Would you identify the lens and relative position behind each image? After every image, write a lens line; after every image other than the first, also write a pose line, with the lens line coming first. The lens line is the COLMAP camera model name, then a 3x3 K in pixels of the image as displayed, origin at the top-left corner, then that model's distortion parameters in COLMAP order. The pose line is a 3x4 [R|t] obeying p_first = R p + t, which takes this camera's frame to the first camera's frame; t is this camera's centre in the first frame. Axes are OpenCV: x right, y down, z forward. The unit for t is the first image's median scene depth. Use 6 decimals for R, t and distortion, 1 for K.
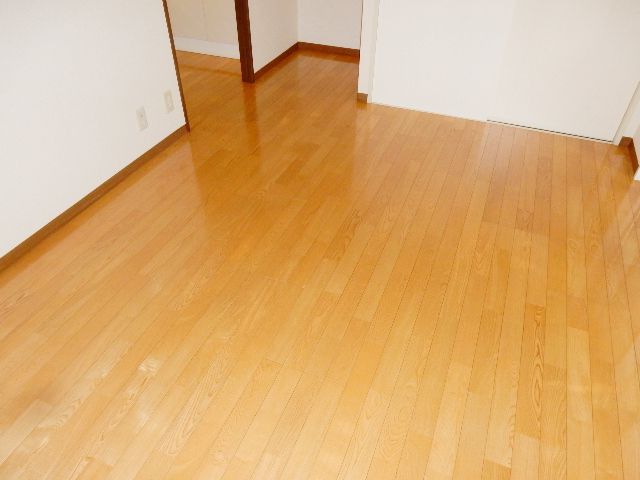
lens RADIAL K [[467.3, 0, 321.2], [0, 467.3, 241.1], [0, 0, 1]] dist [-0.005884, -0.002873]
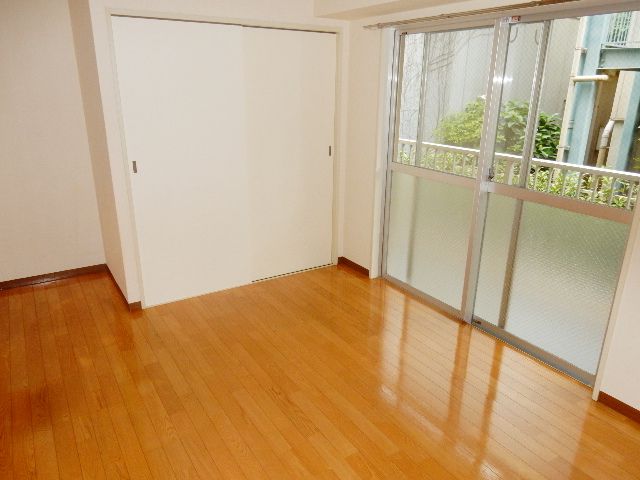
lens RADIAL K [[467.3, 0, 321.2], [0, 467.3, 241.1], [0, 0, 1]] dist [-0.005884, -0.002873]
pose [[0.573716, -0.258470, 0.777203, -0.427191], [0.522040, 0.846579, -0.103818, -0.133077], [-0.631129, 0.465293, 0.620627, 0.118256]]
